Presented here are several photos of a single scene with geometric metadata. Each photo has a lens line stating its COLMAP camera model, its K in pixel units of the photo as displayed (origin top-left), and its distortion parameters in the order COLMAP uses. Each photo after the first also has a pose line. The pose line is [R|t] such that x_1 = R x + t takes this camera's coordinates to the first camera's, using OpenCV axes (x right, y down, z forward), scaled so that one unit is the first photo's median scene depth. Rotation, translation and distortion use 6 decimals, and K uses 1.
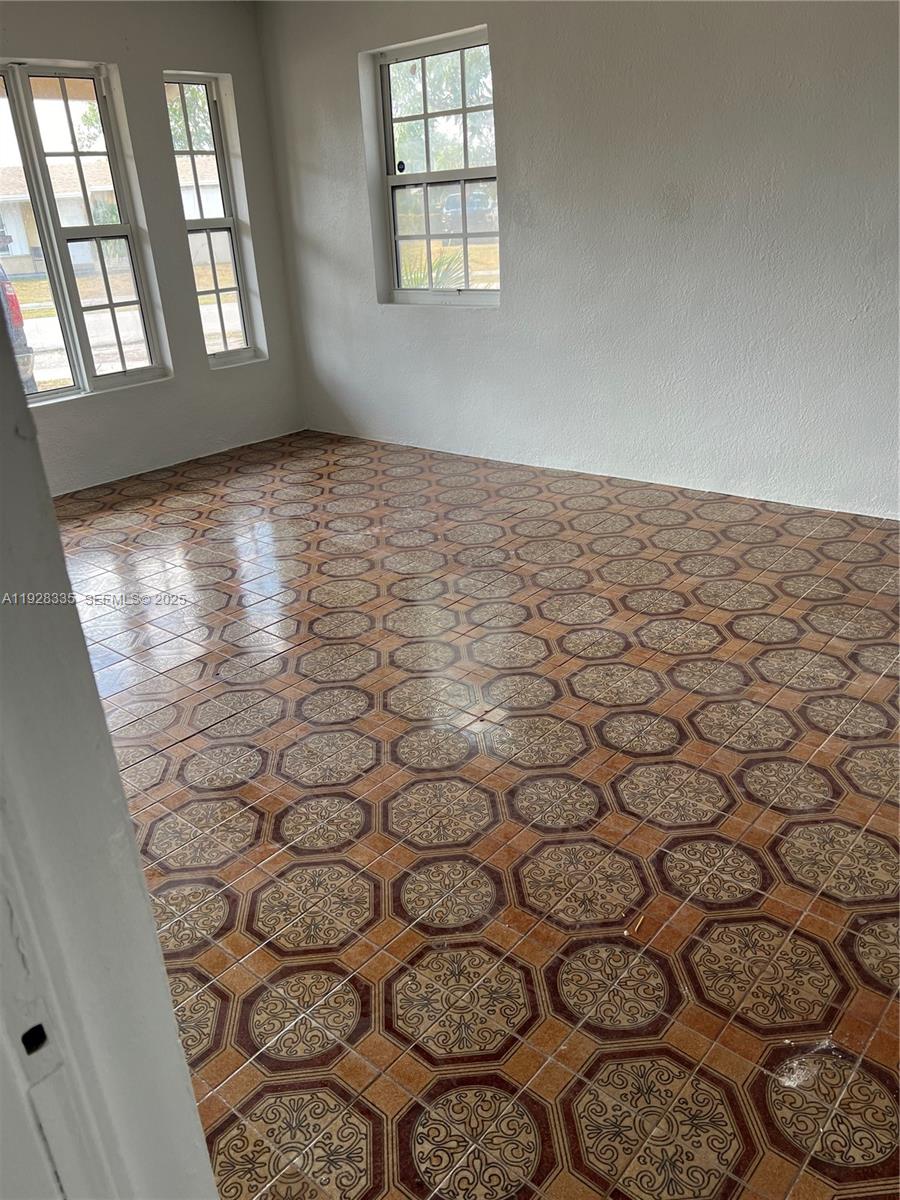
lens RADIAL K [[904.9, 0, 448.8], [0, 904.9, 605.0], [0, 0, 1]] dist [0.062990, -0.077909]
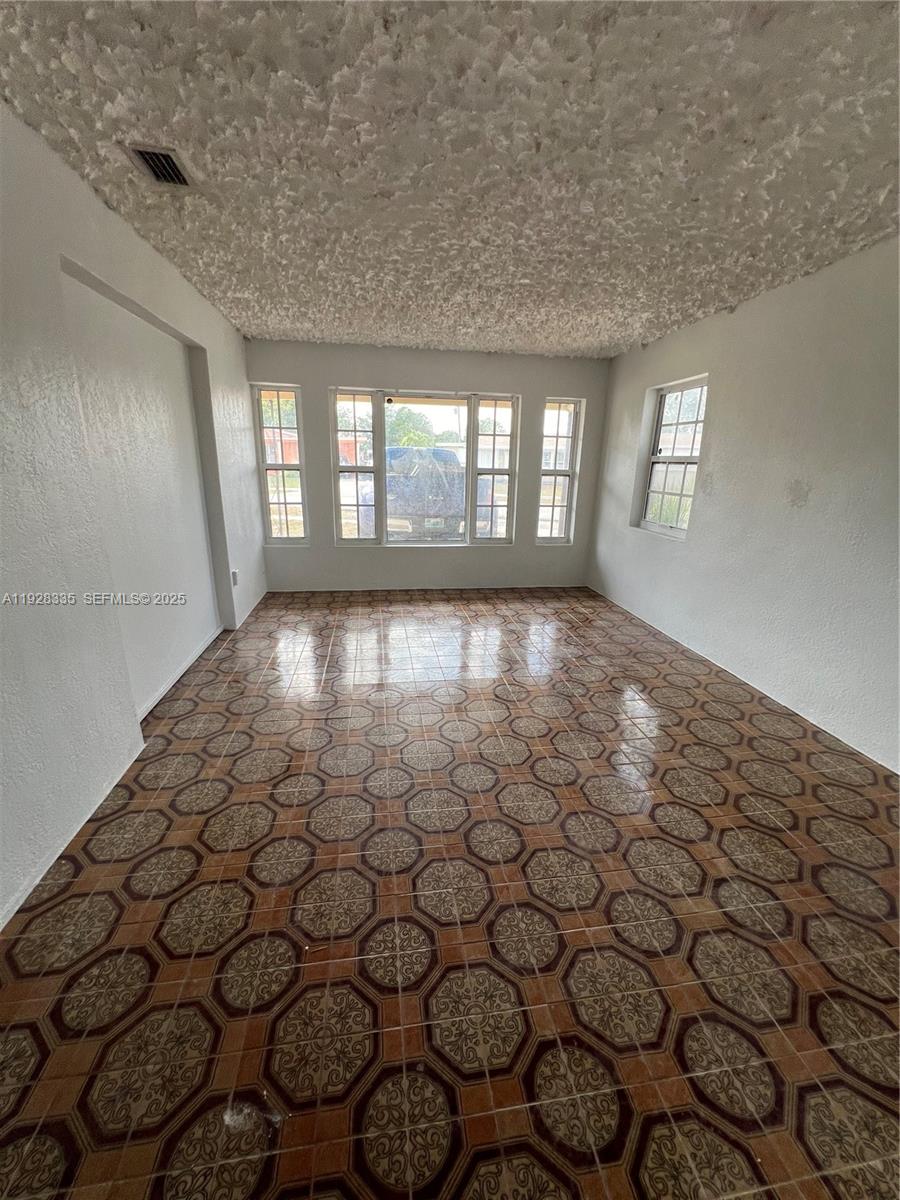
lens RADIAL K [[485.5, 0, 451.0], [0, 485.5, 598.4], [0, 0, 1]] dist [-0.001020, 0.000466]
pose [[0.764104, 0.250899, -0.594303, 0.271029], [-0.320772, 0.947073, -0.012592, -0.099633], [0.559689, 0.200257, 0.804143, 0.138854]]
